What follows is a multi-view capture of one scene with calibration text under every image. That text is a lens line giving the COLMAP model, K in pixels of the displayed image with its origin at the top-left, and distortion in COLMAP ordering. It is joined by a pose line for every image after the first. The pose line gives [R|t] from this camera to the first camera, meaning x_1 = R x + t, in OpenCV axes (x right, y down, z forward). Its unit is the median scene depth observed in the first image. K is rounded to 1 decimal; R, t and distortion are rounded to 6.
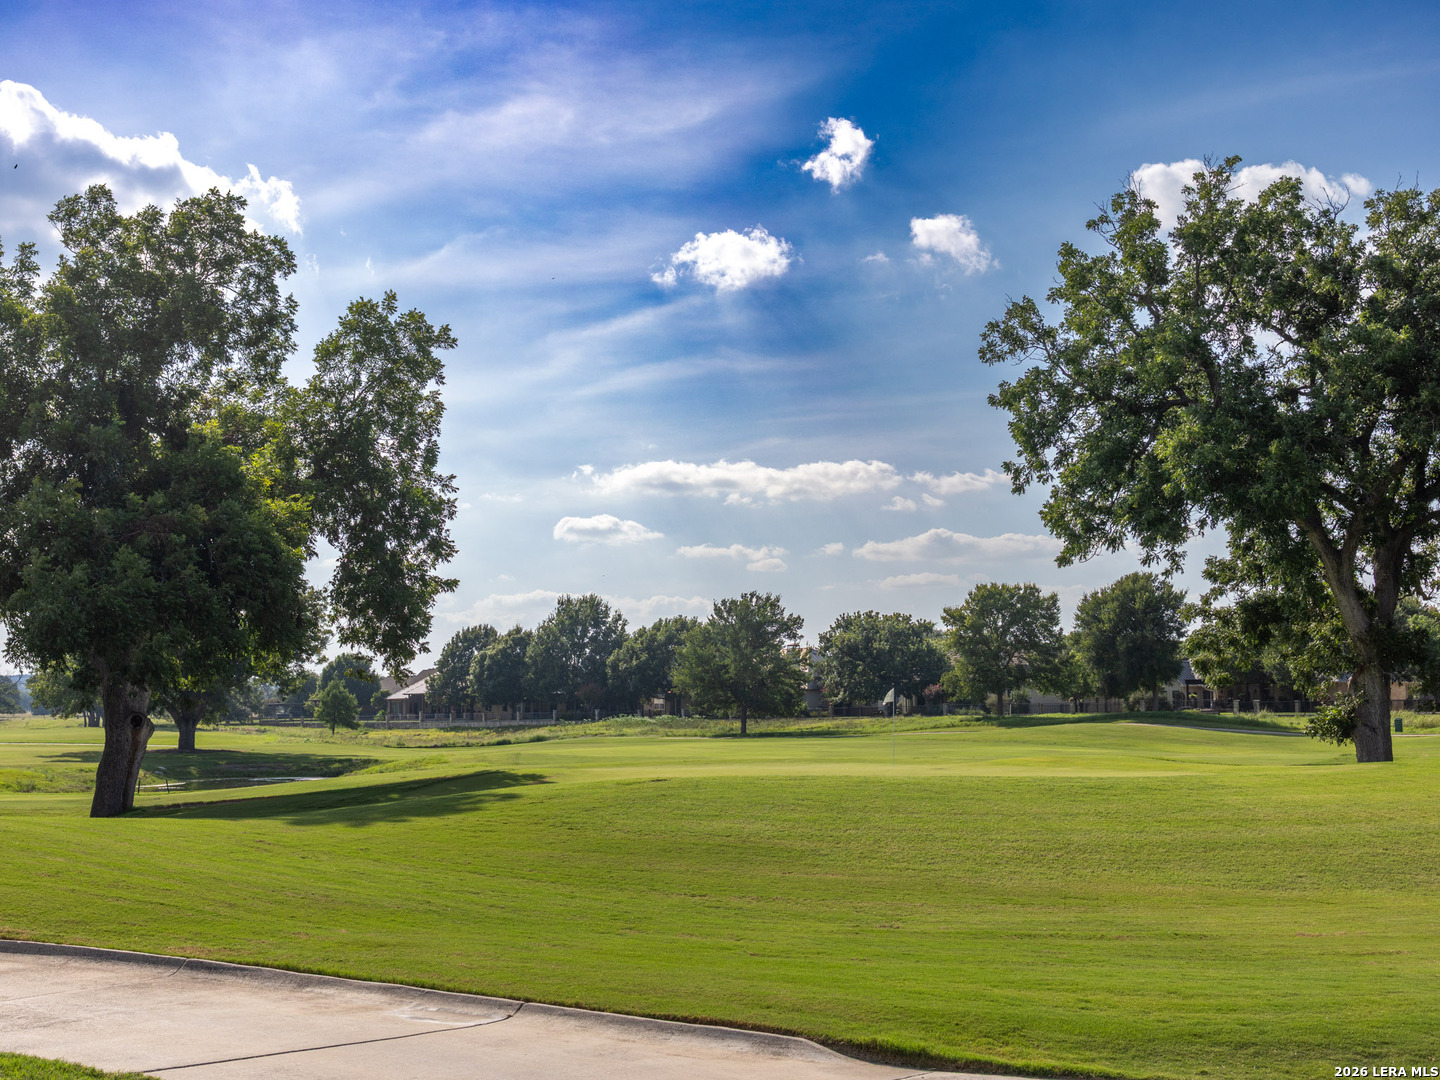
lens RADIAL K [[1733.4, 0, 659.1], [0, 1733.4, 540.5], [0, 0, 1]] dist [0.008171, 0.039860]
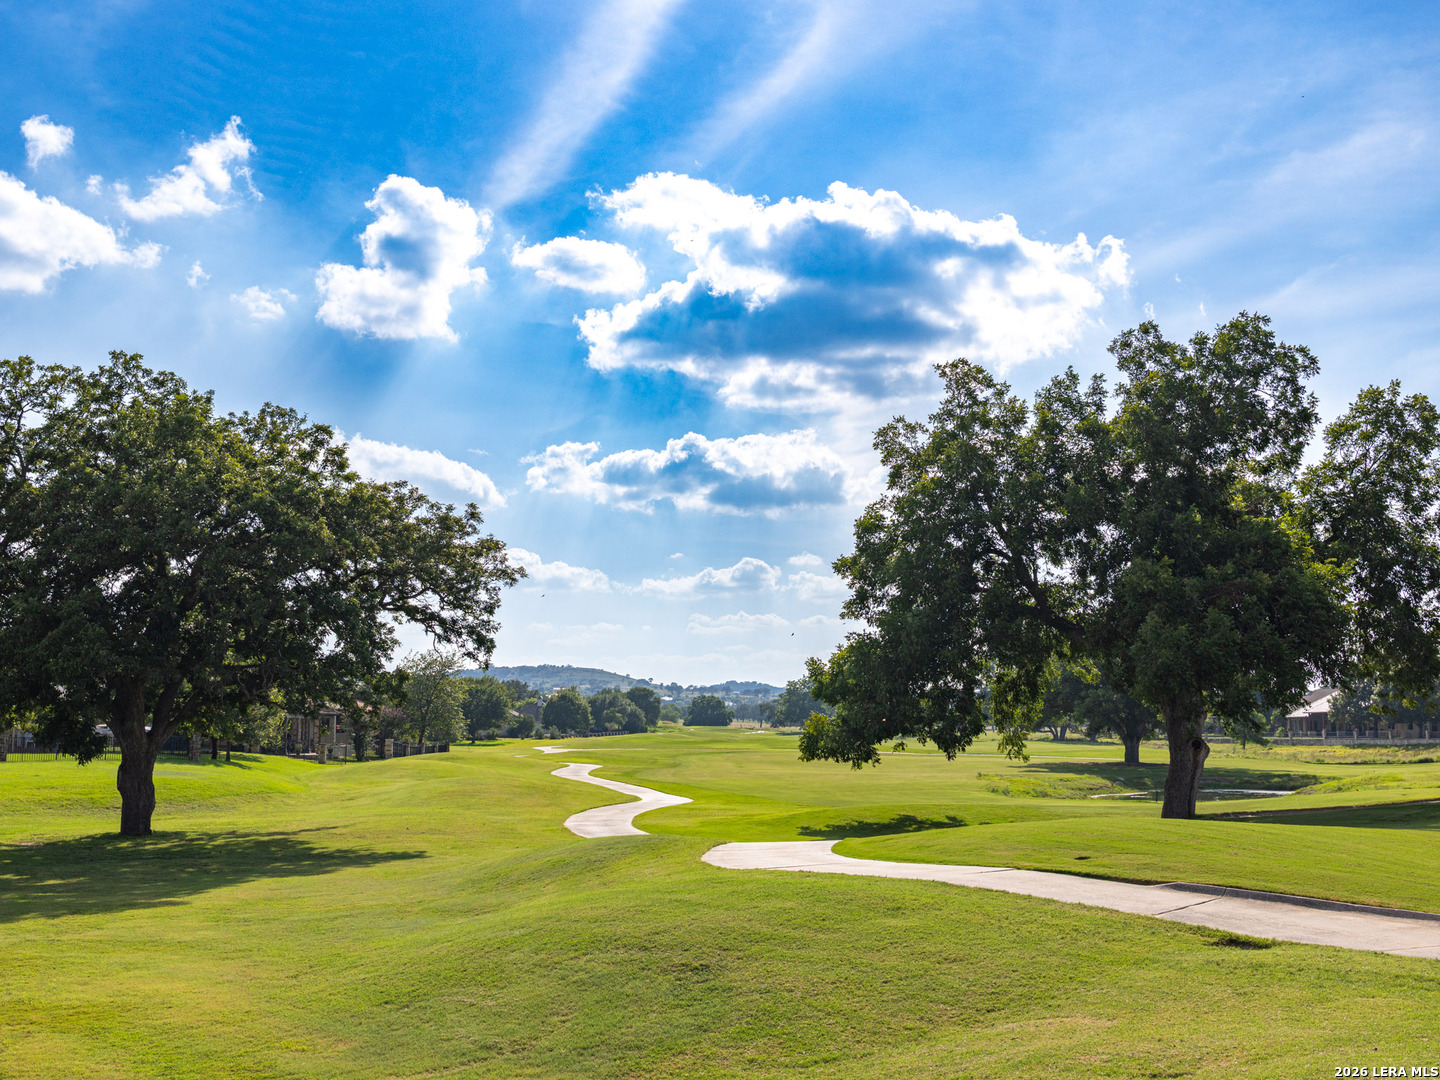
lens RADIAL K [[1623.1, 0, 720.0], [0, 1623.1, 540.0], [0, 0, 1]] dist [0.052359, -0.015123]
pose [[0.901724, -0.046862, -0.429764, -0.045285], [0.041244, 0.998898, -0.022385, -0.013540], [0.430340, 0.002460, 0.902664, -0.088849]]
